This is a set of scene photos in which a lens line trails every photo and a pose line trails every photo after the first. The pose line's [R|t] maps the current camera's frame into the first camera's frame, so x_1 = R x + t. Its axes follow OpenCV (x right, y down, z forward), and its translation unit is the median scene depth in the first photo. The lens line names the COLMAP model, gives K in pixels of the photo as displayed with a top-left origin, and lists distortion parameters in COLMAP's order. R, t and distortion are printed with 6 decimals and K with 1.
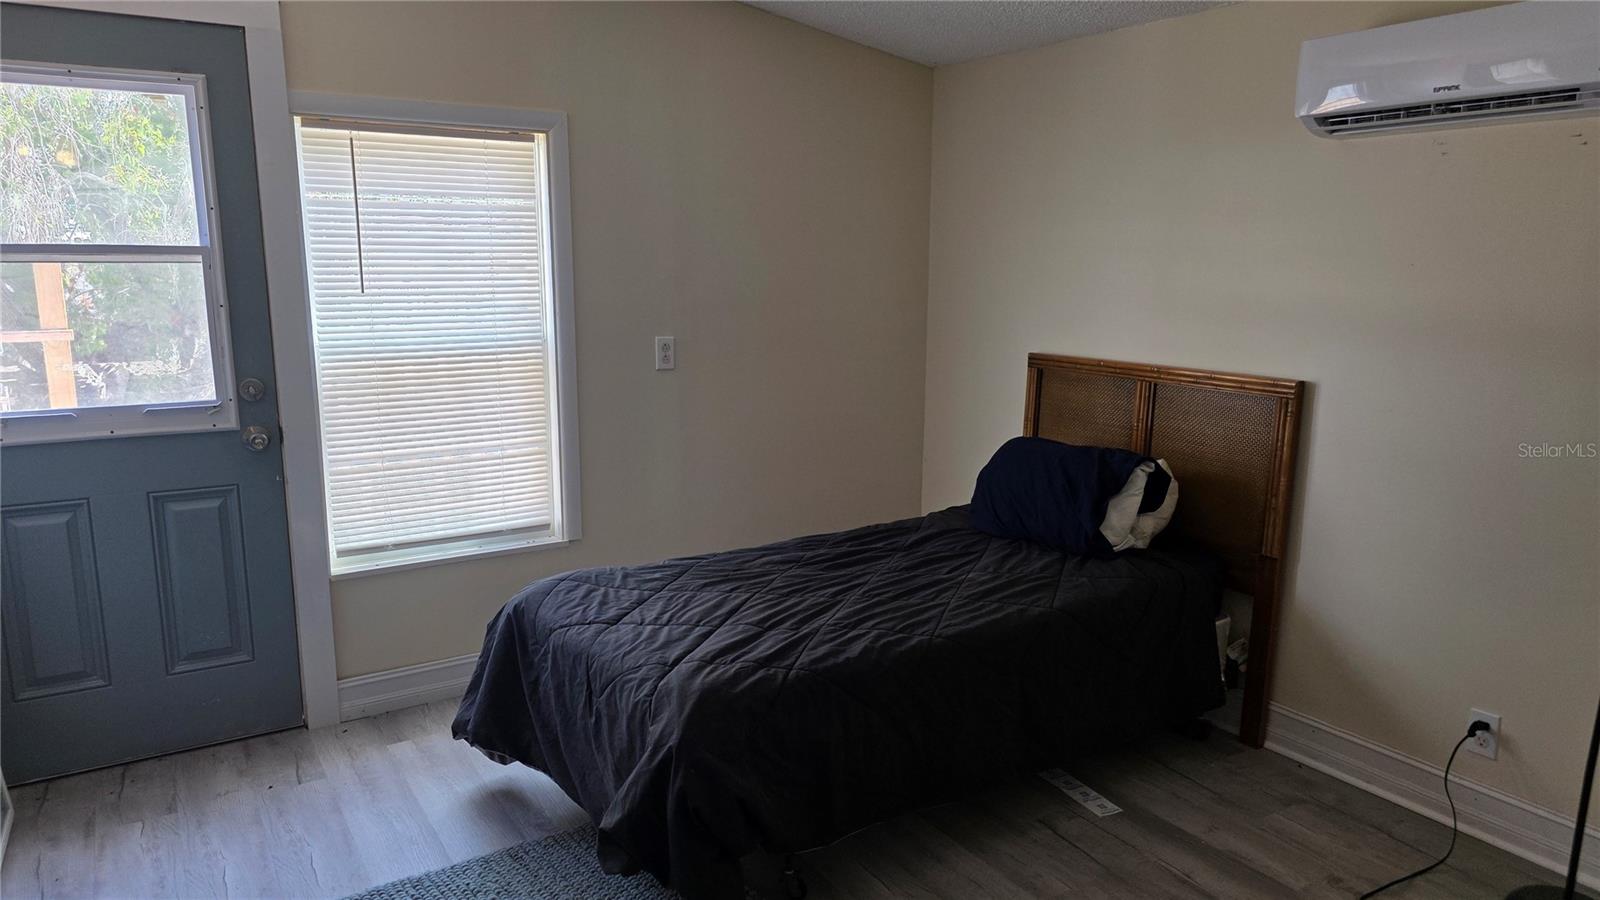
lens RADIAL K [[985.7, 0, 800.0], [0, 985.7, 450.0], [0, 0, 1]] dist [-0.047539, -0.002430]
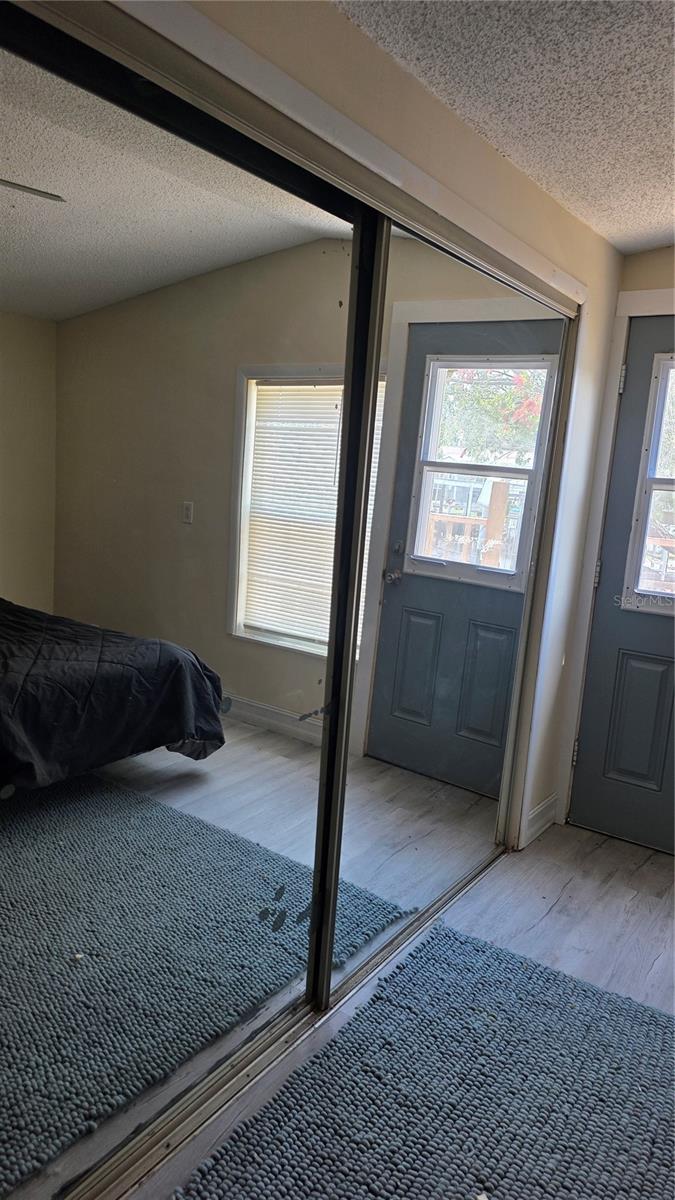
lens RADIAL K [[795.7, 0, 337.5], [0, 795.7, 600.0], [0, 0, 1]] dist [-0.033540, 0.000648]
pose [[0.383636, 0.173071, -0.907122, 0.418012], [-0.237163, 0.967801, 0.084348, -0.046901], [0.892512, 0.182776, 0.412329, 0.261144]]
